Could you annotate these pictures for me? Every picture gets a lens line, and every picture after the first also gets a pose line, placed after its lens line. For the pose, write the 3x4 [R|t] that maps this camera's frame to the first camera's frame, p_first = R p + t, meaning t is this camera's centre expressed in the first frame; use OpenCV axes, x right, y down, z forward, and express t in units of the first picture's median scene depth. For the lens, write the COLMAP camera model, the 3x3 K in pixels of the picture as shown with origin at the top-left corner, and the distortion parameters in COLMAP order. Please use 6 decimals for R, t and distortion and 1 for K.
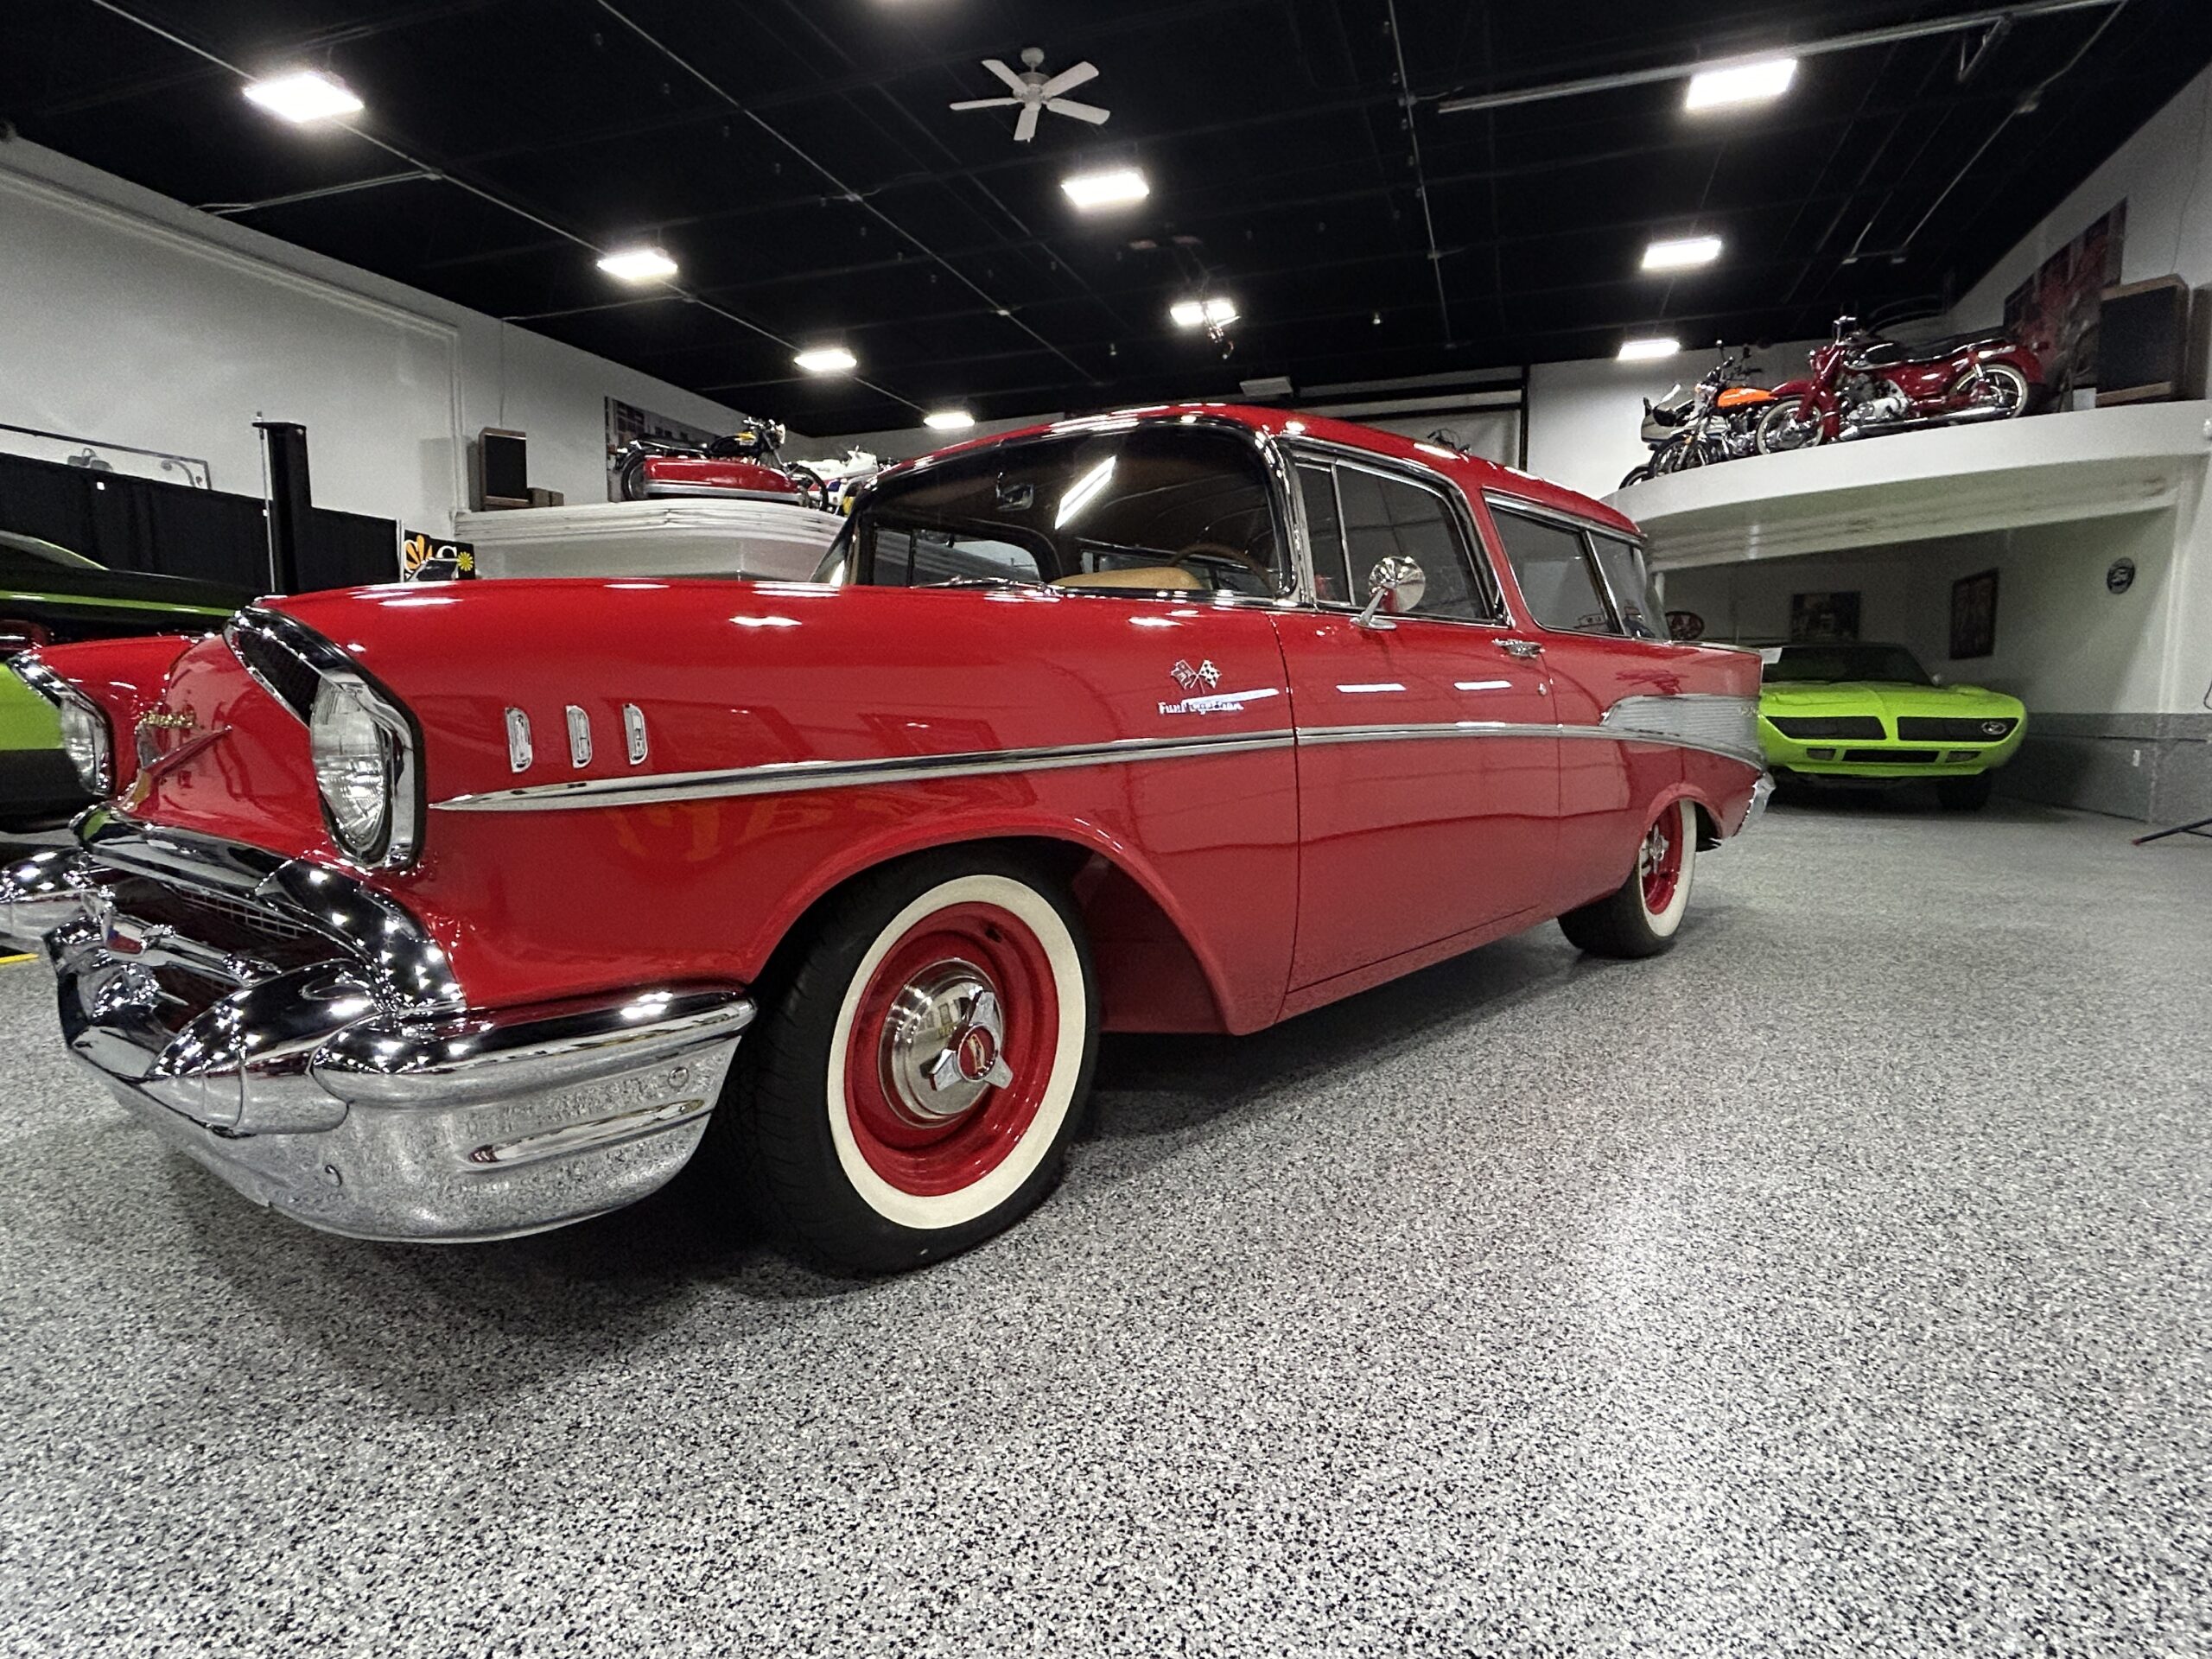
lens RADIAL K [[1201.6, 0, 1083.5], [0, 1201.6, 820.7], [0, 0, 1]] dist [-0.003363, 0.001842]
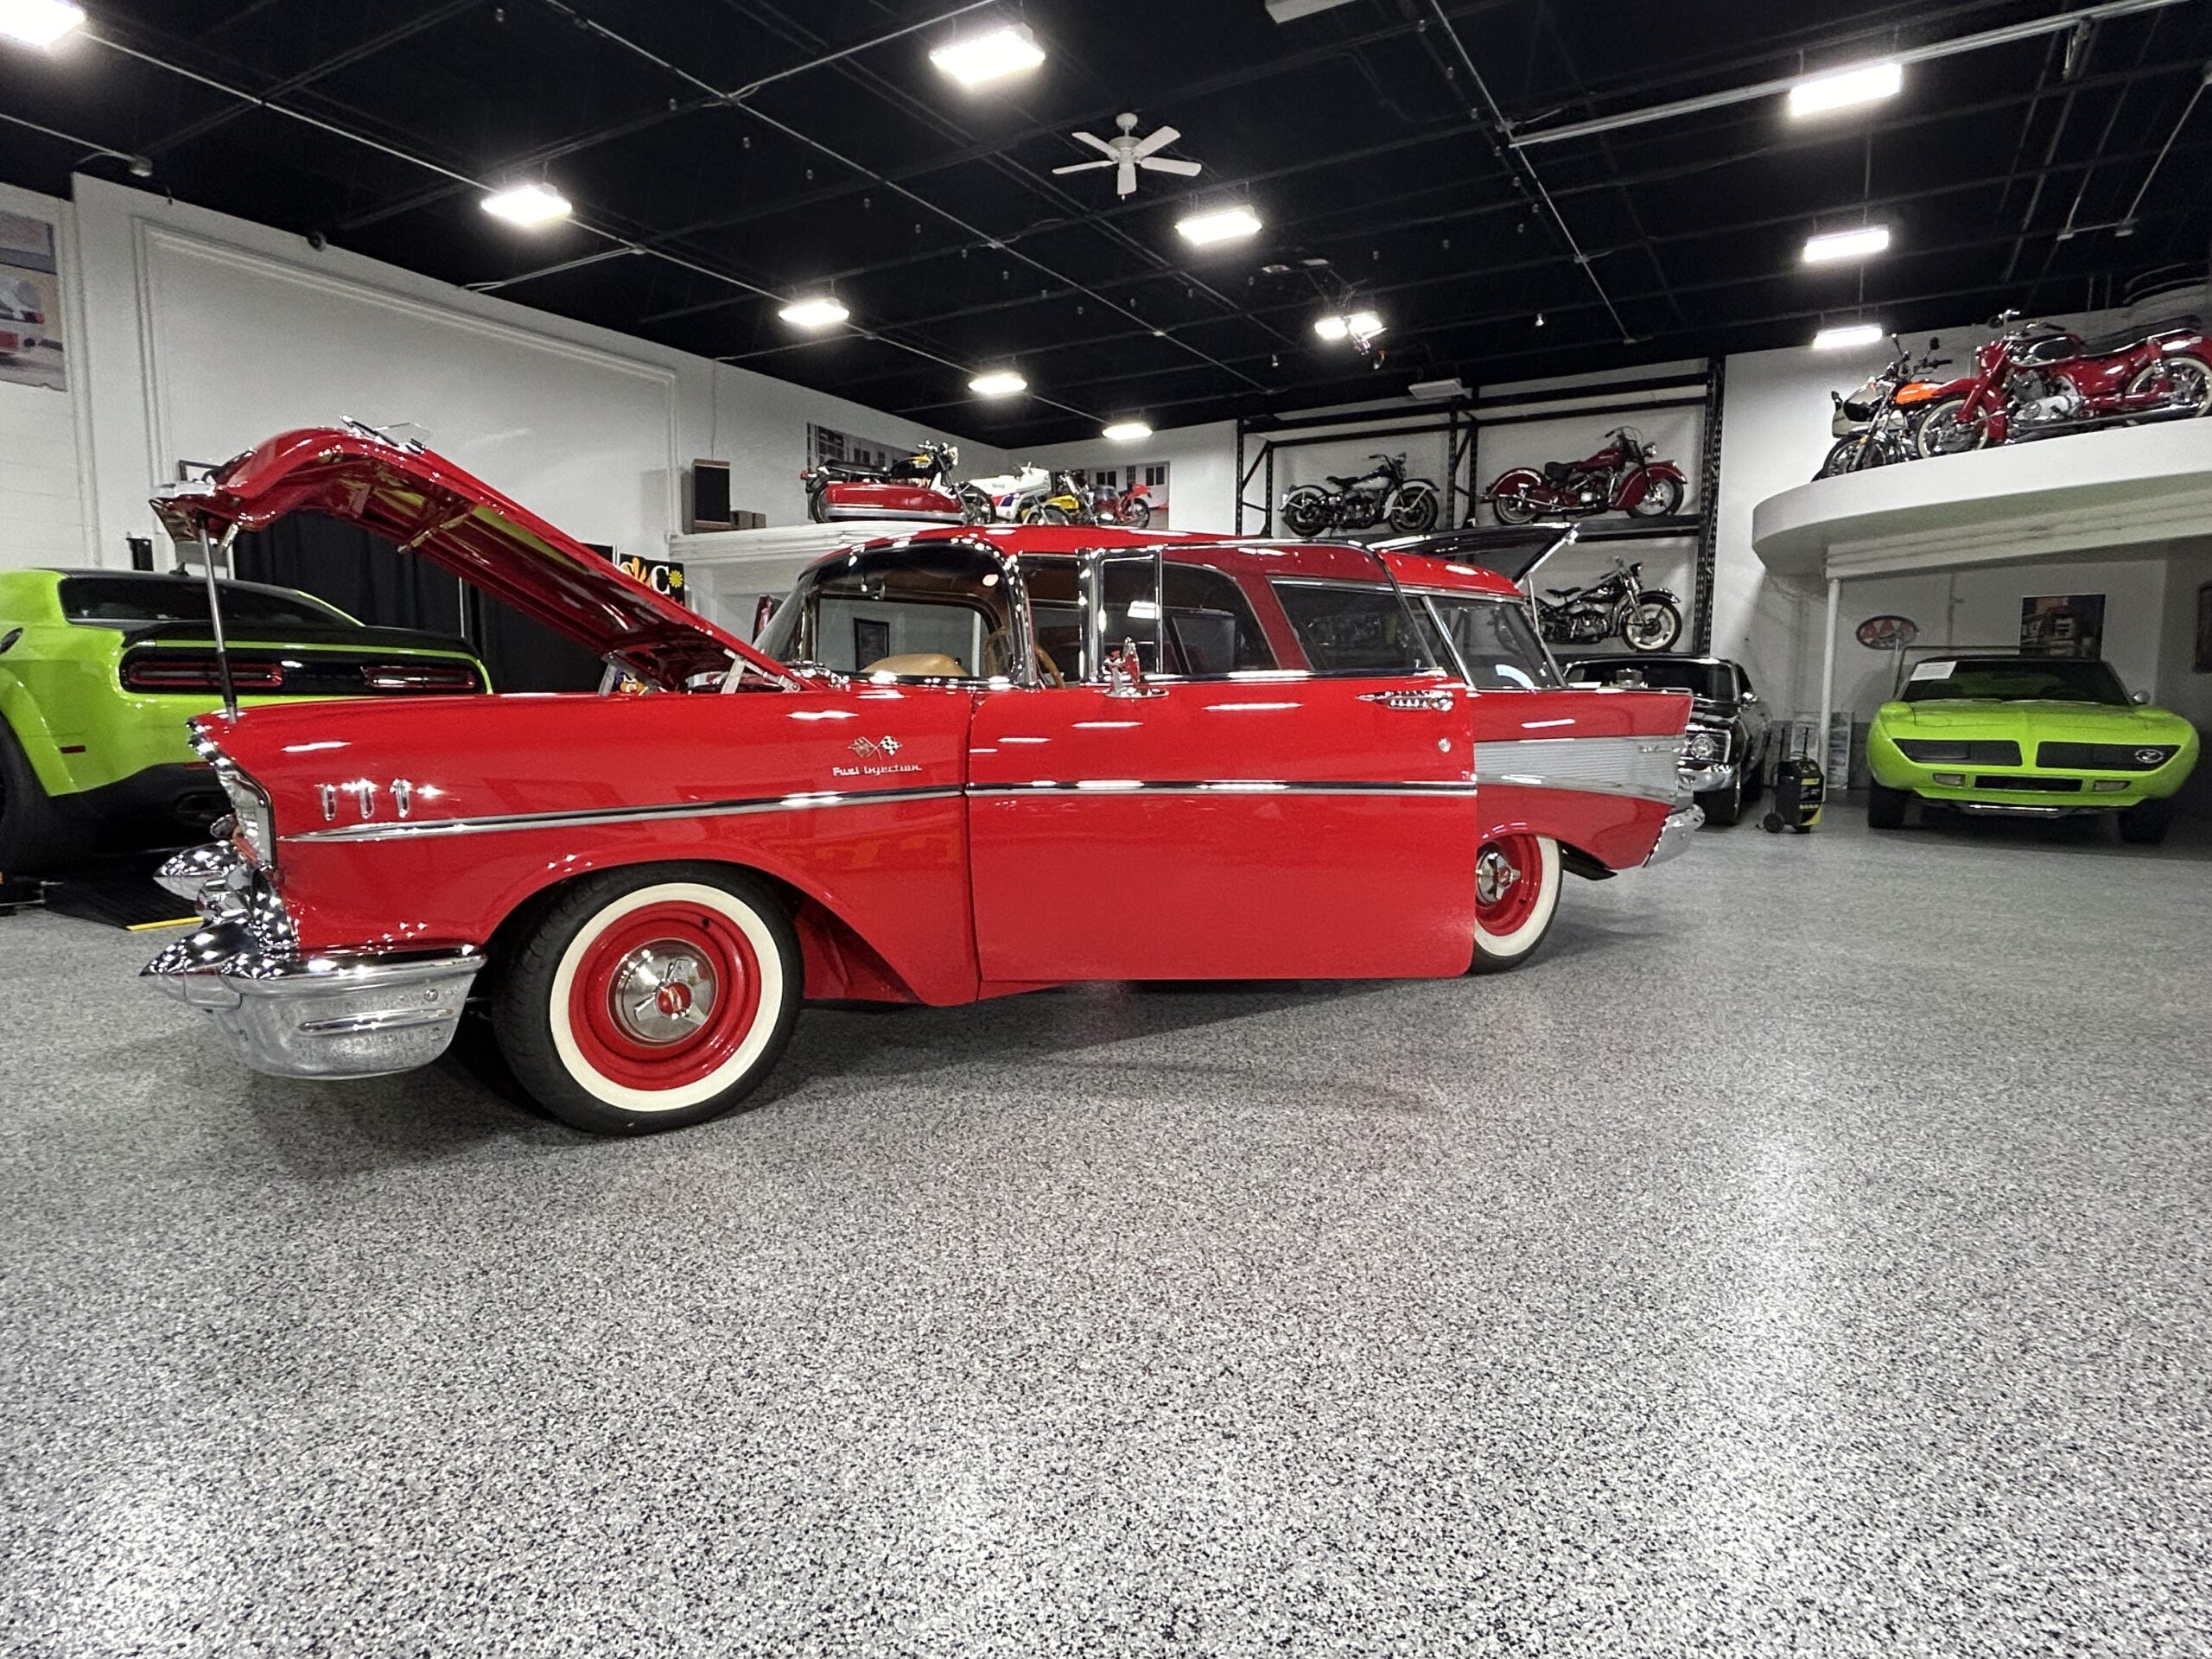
lens RADIAL K [[1238.0, 0, 1097.7], [0, 1238.0, 817.6], [0, 0, 1]] dist [-0.001910, -0.000487]
pose [[0.980620, 0.027670, -0.193958, 0.137130], [-0.027207, 0.999617, 0.005047, -0.011277], [0.194023, 0.000328, 0.980997, -0.082005]]
